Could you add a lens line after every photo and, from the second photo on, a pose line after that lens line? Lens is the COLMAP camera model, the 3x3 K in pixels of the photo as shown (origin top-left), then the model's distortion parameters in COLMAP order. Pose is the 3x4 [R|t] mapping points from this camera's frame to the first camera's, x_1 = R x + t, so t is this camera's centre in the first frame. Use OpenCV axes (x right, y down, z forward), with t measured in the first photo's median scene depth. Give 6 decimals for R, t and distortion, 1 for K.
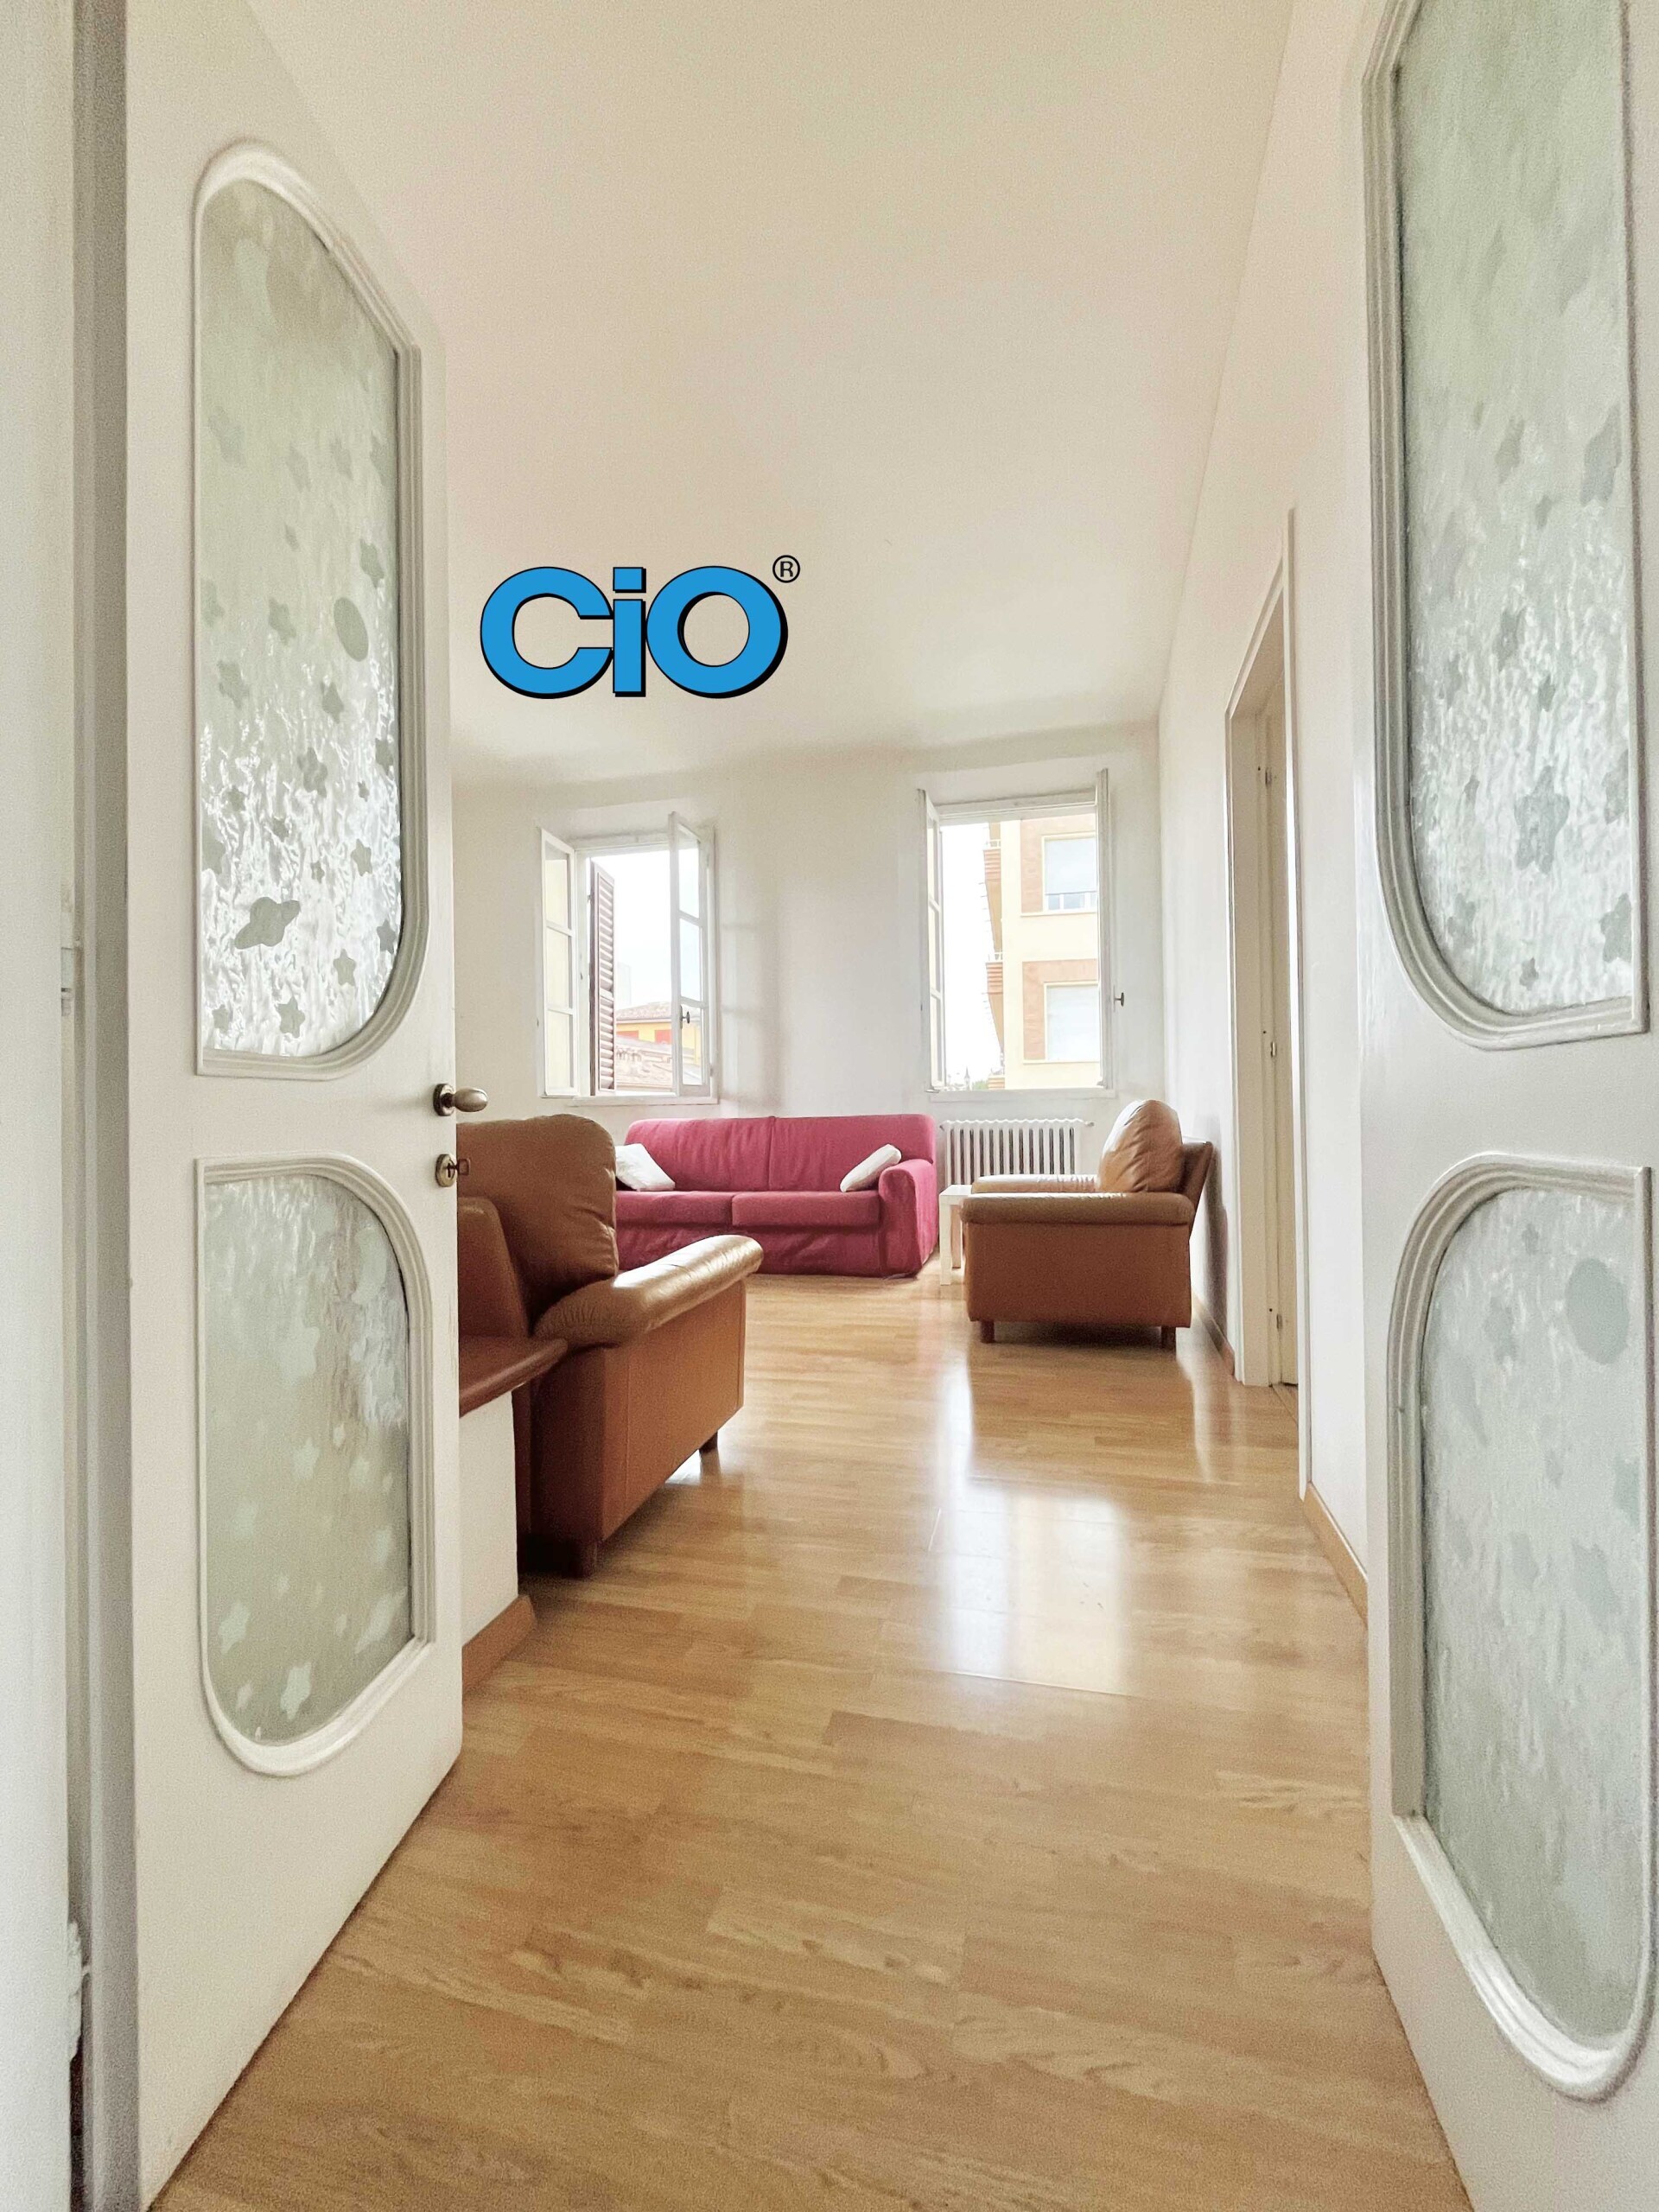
lens RADIAL K [[893.0, 0, 829.5], [0, 893.0, 1106.0], [0, 0, 1]] dist [-0.000067, -0.000005]
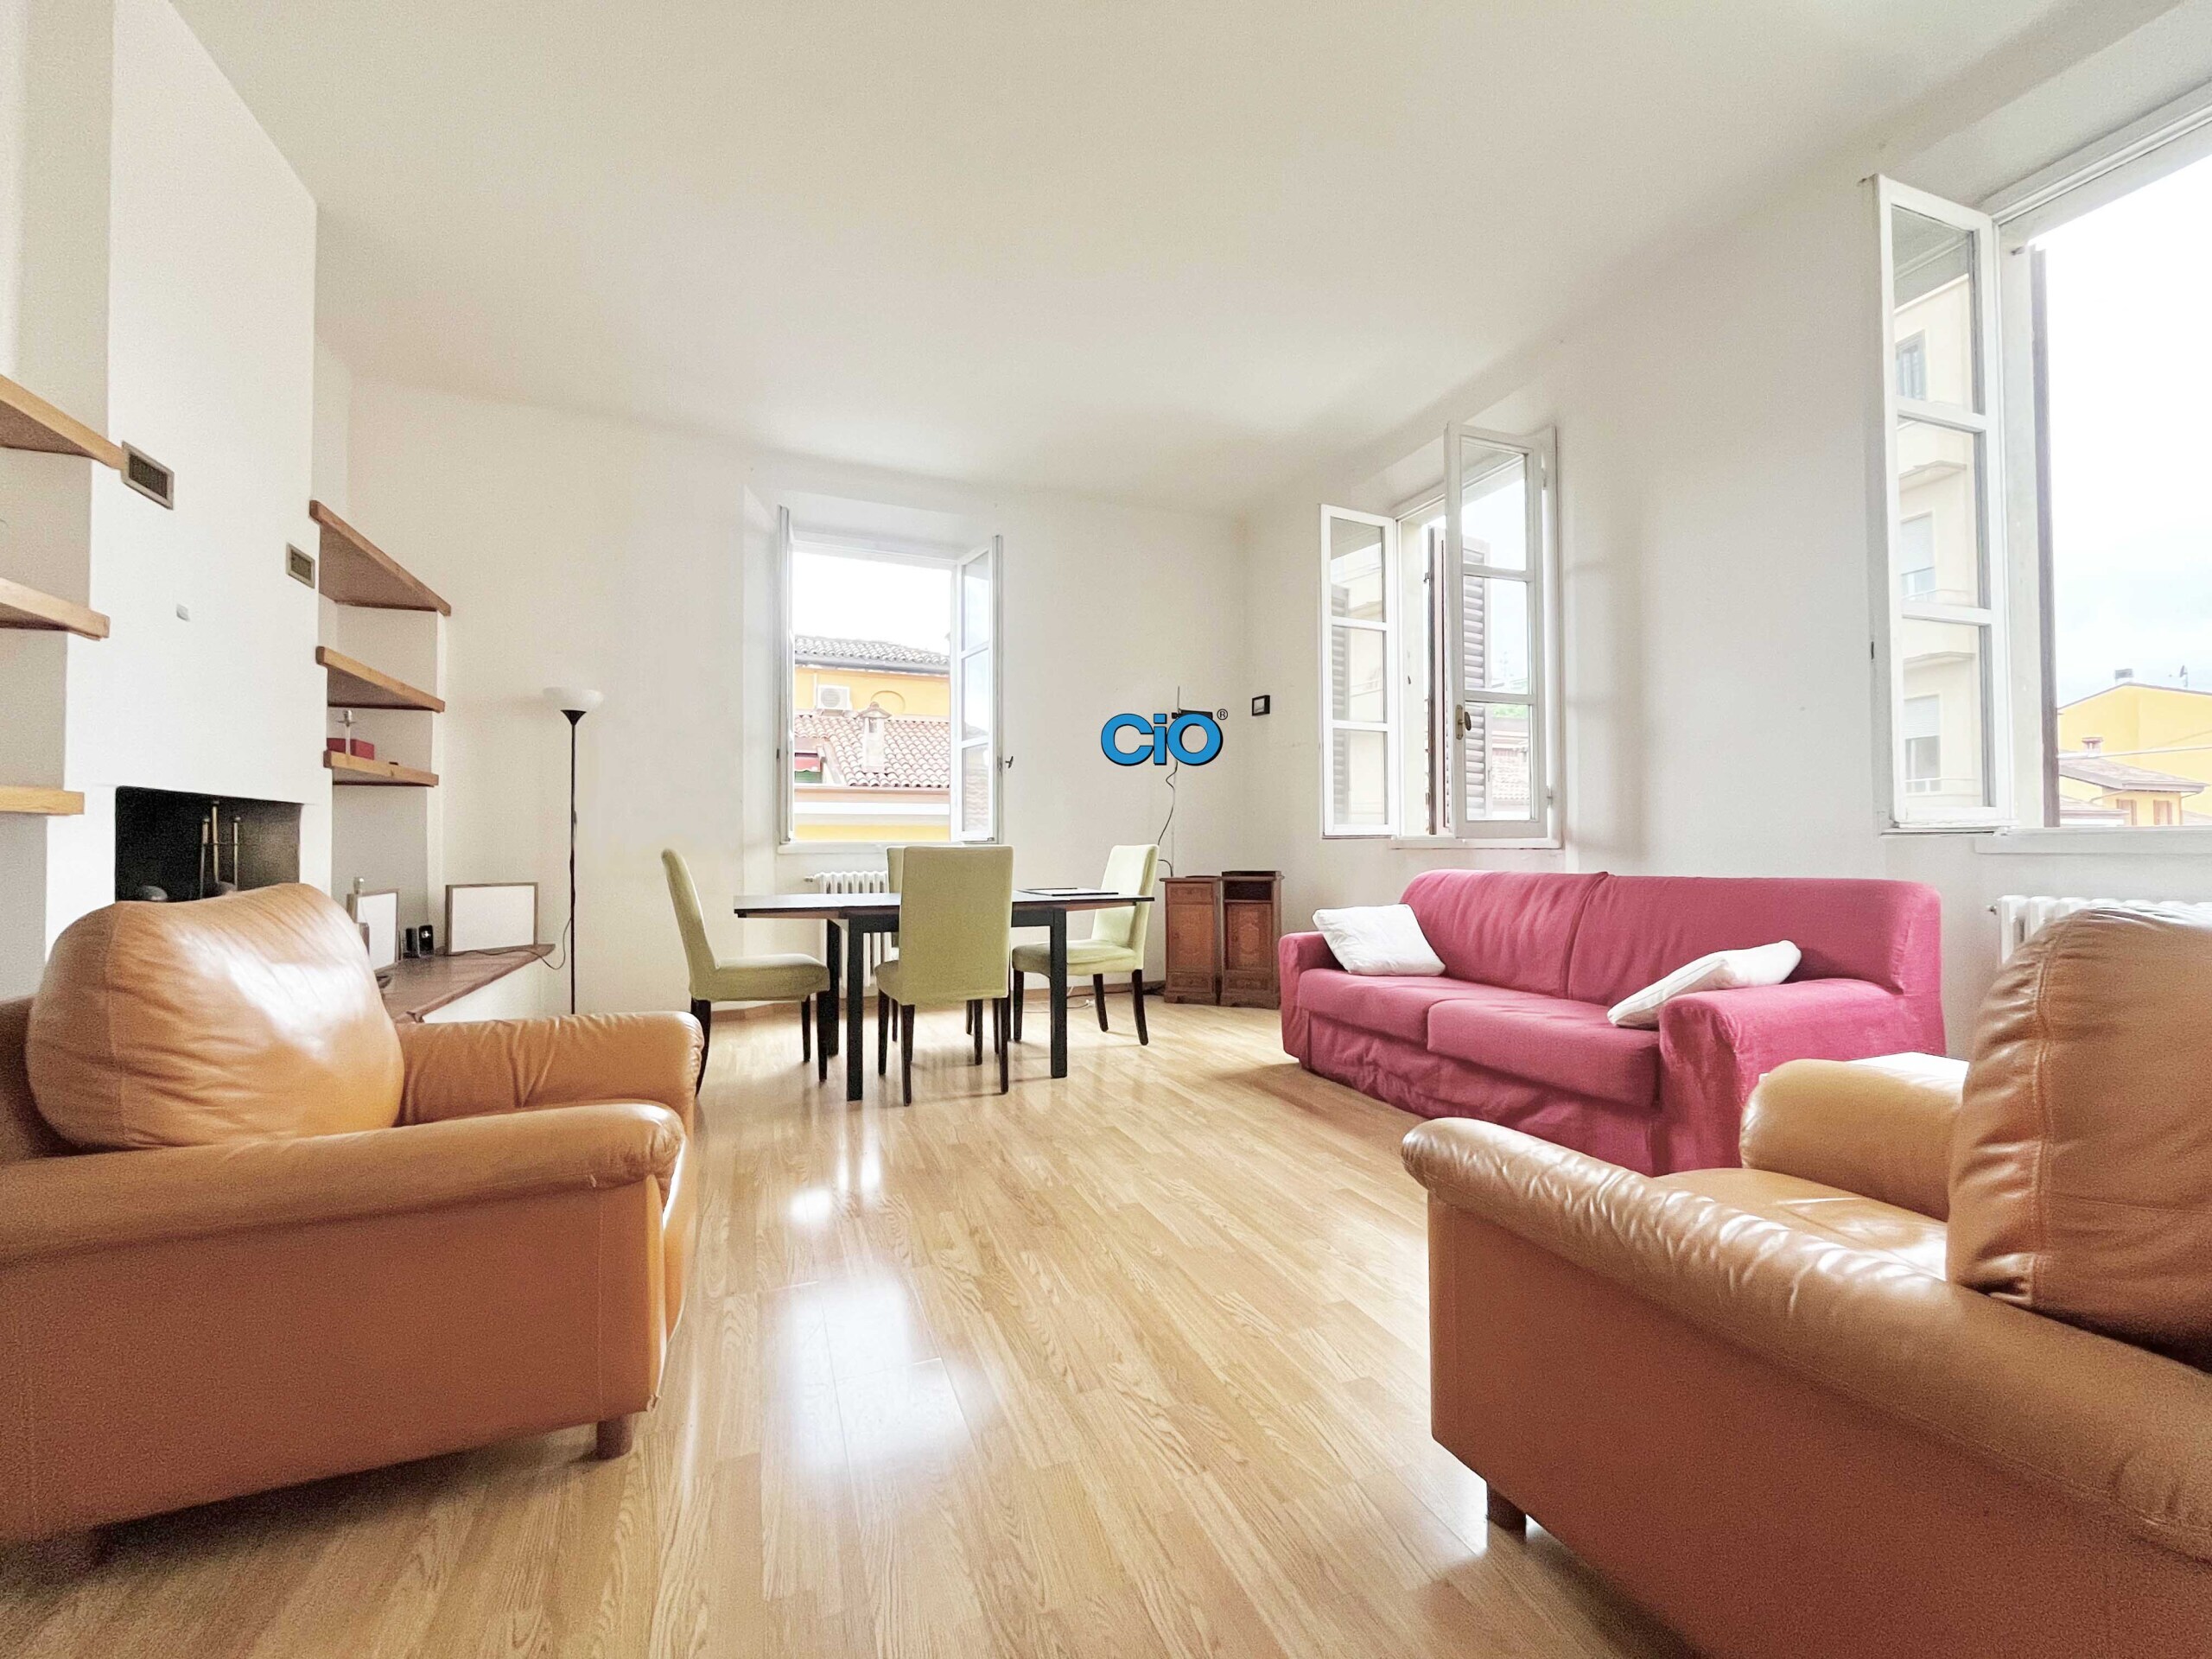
lens RADIAL K [[893.5, 0, 1106.0], [0, 893.5, 829.5], [0, 0, 1]] dist [-0.000598, -0.000036]
pose [[0.598636, -0.002620, -0.801017, 0.203281], [-0.003216, 0.999979, -0.005674, -0.012174], [0.801015, 0.005973, 0.598615, 0.358427]]
